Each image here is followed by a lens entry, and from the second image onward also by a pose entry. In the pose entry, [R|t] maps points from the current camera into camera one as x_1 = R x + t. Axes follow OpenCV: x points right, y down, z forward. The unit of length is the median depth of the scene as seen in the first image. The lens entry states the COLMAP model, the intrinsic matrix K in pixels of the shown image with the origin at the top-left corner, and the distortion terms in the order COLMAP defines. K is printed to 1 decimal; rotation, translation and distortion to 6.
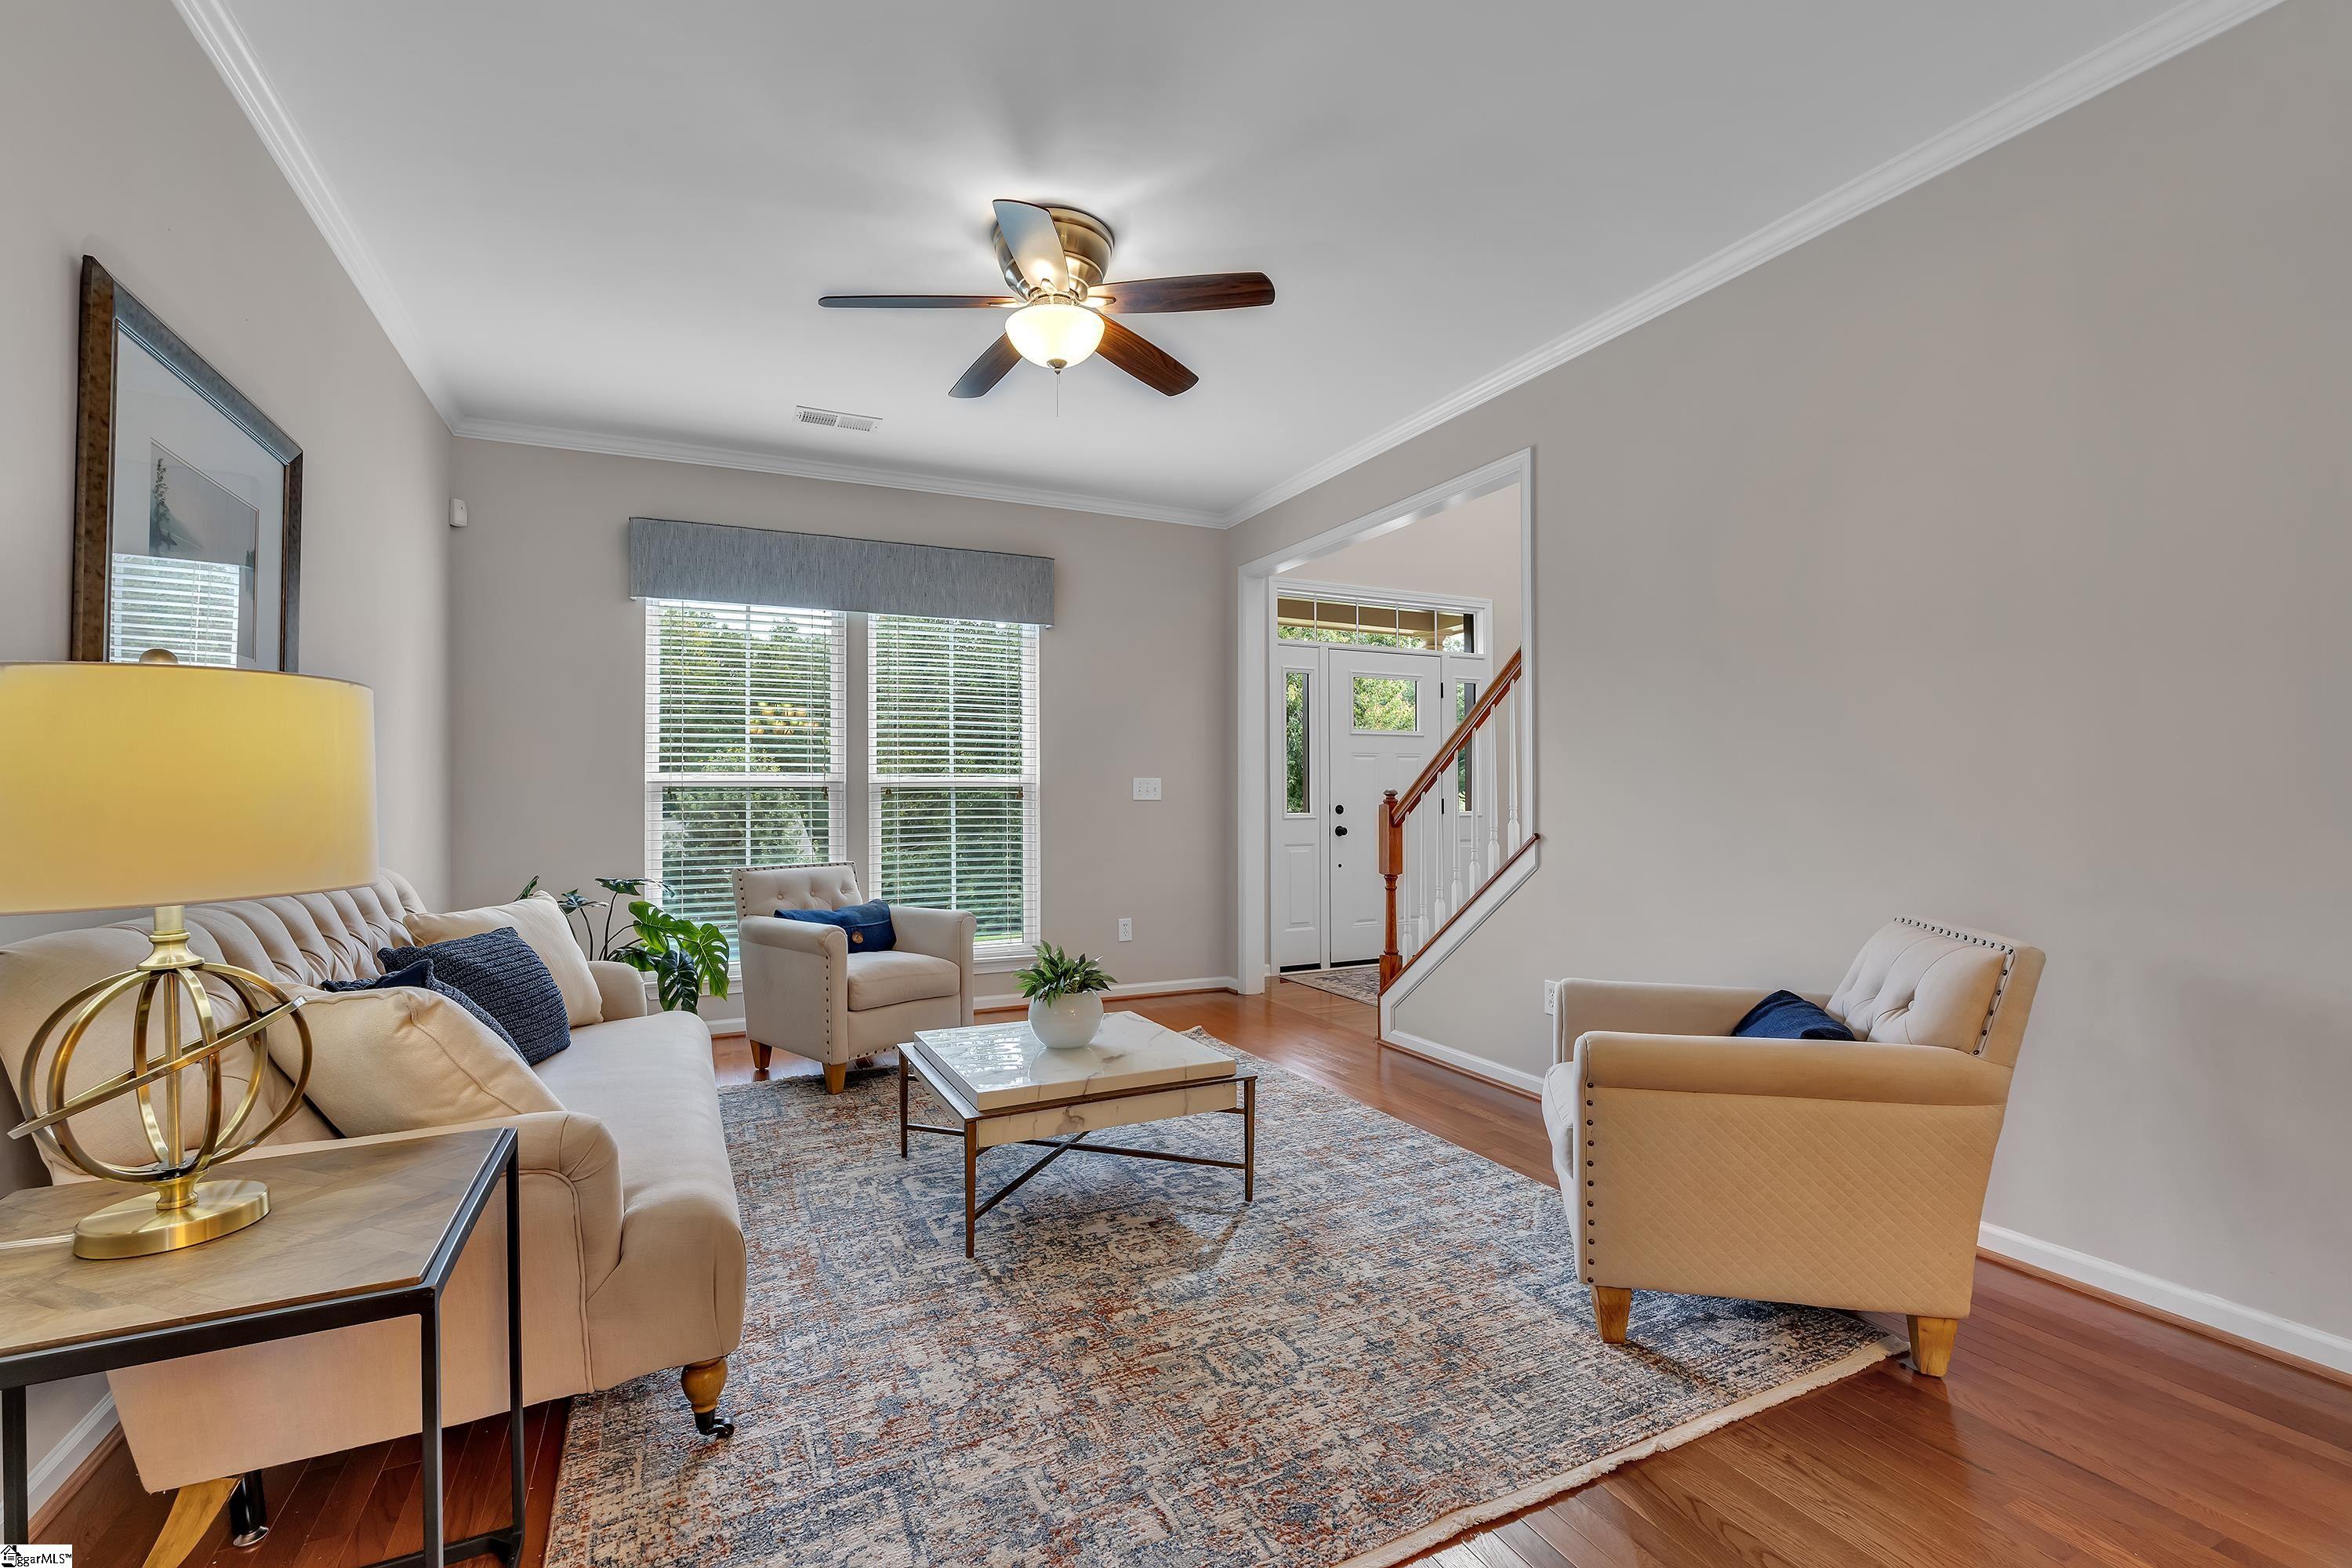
lens RADIAL K [[1017.4, 0, 1173.6], [0, 1017.4, 794.1], [0, 0, 1]] dist [-0.001998, -0.000228]
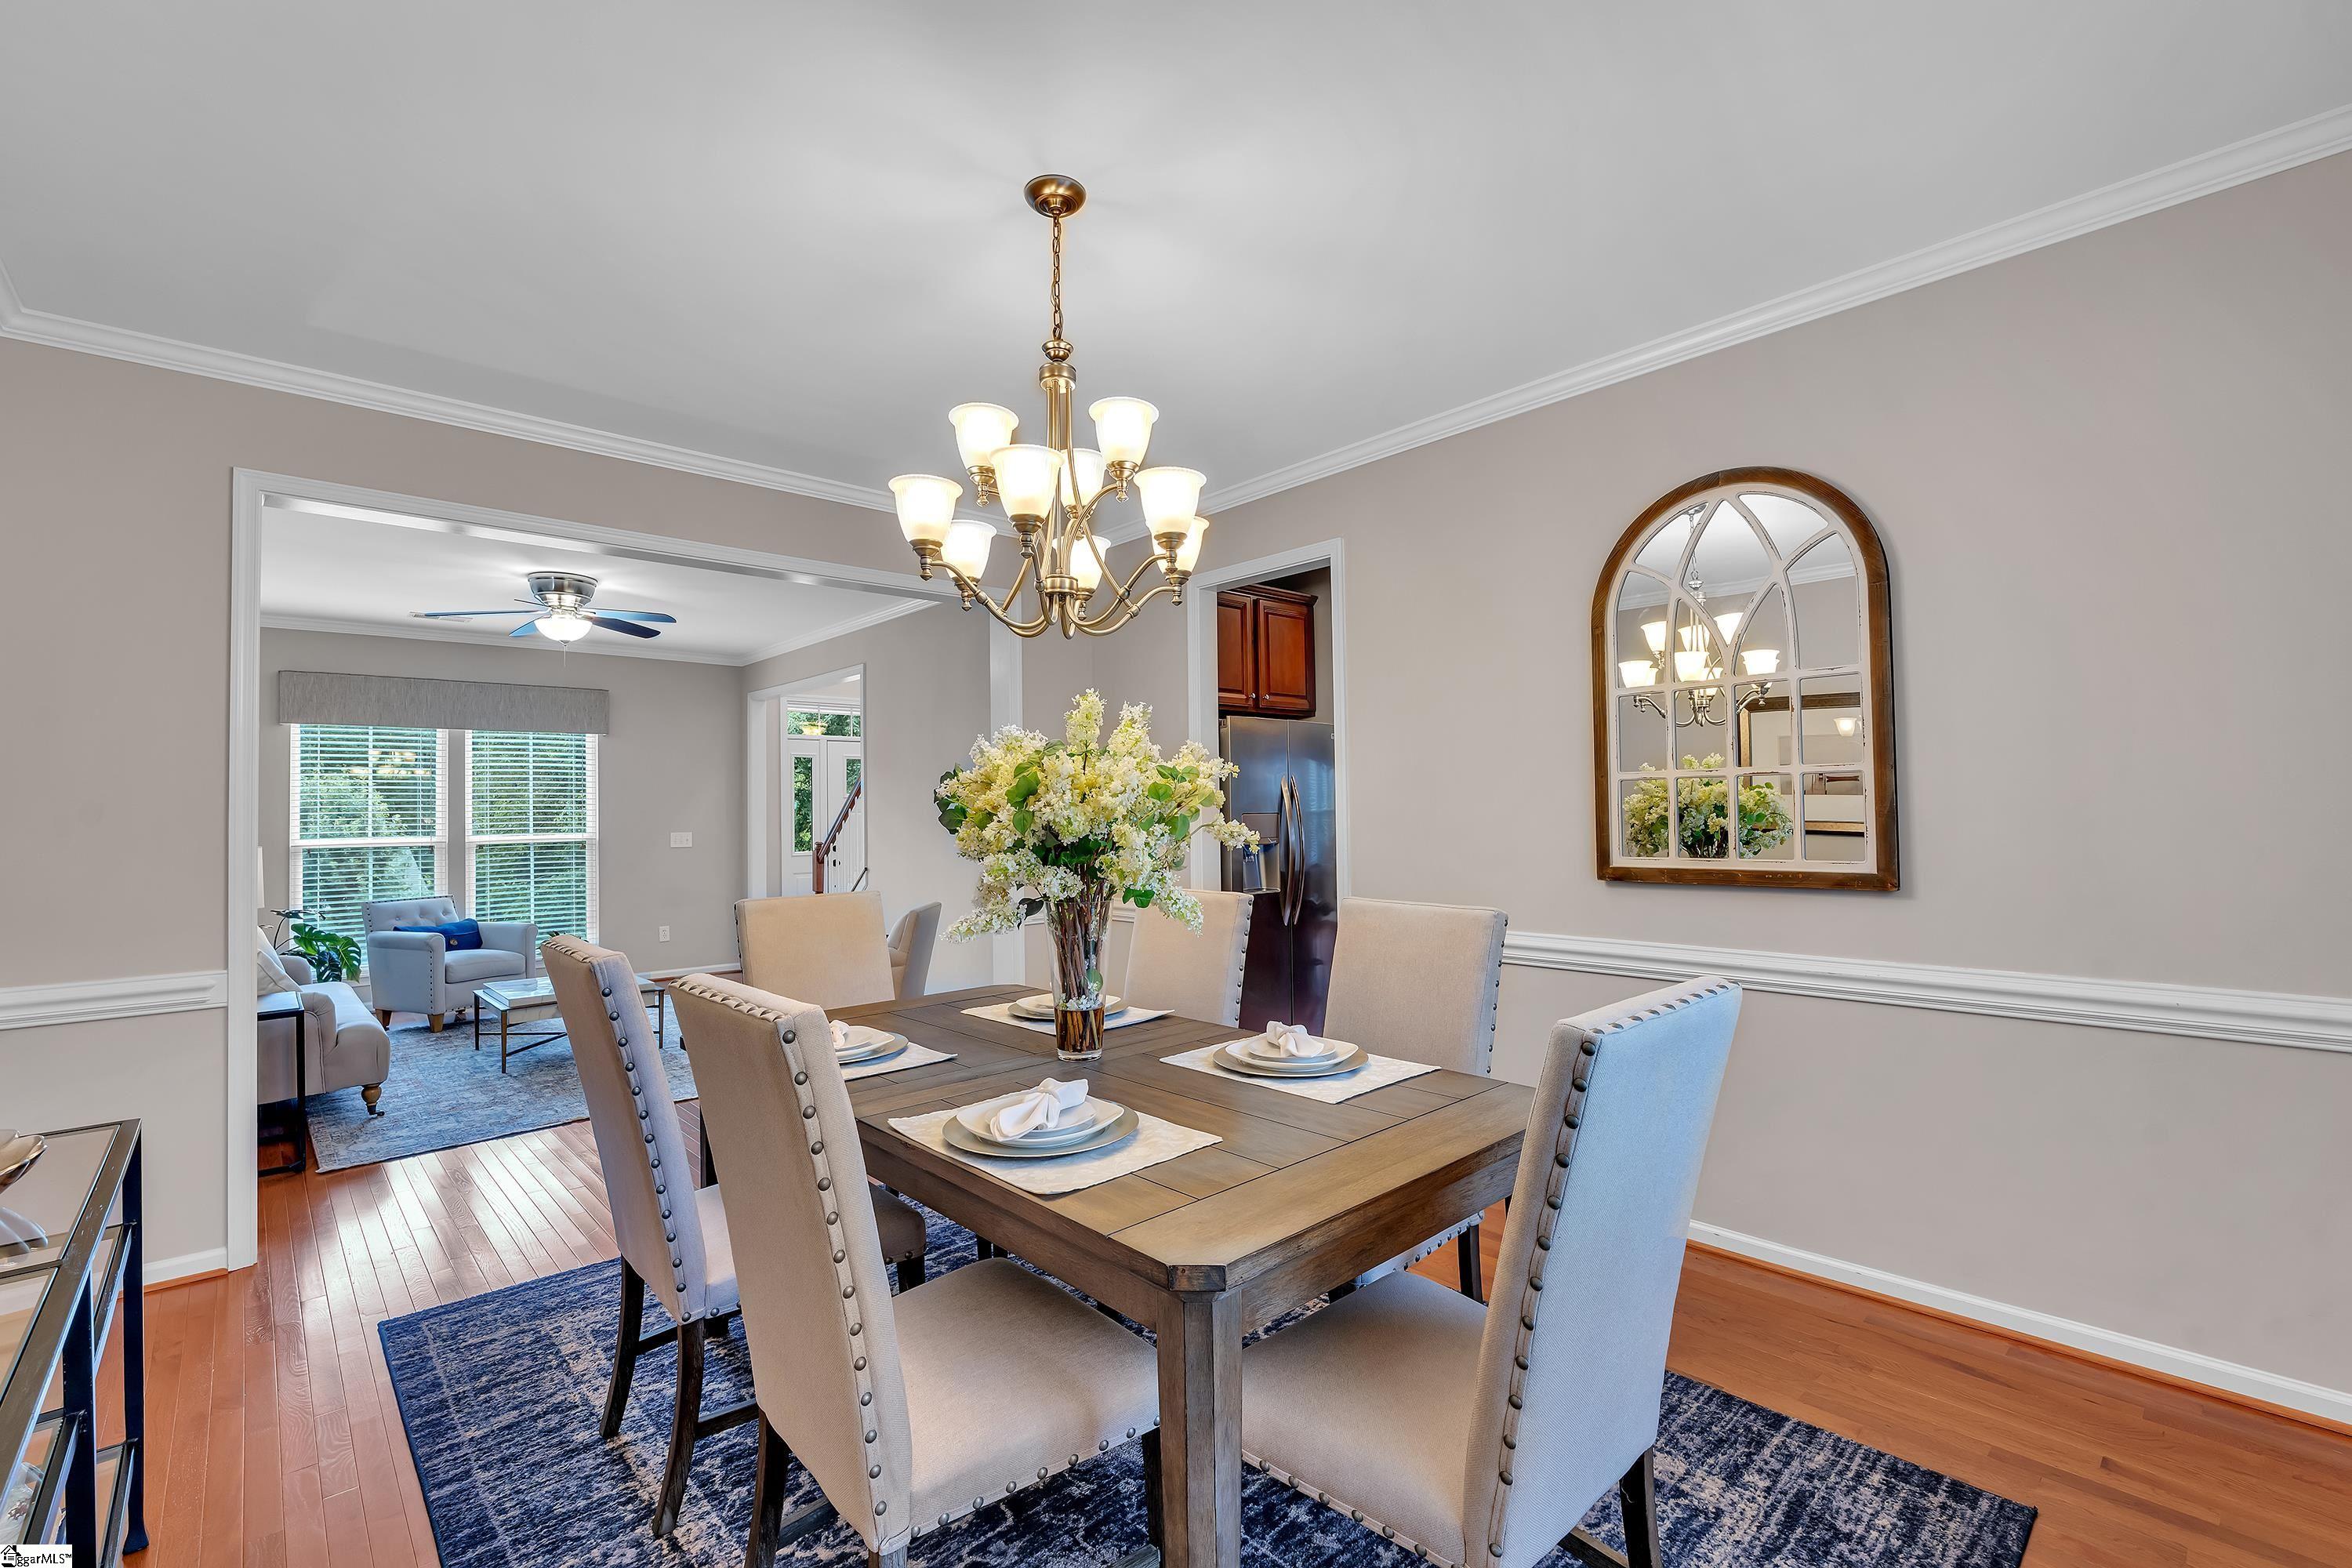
lens RADIAL K [[1017.4, 0, 1178.3], [0, 1017.4, 786.8], [0, 0, 1]] dist [-0.001998, -0.000228]
pose [[0.956120, -0.004215, 0.292944, 0.322036], [0.010807, 0.999723, -0.020887, -0.059837], [-0.292775, 0.023136, 0.955902, -0.898315]]
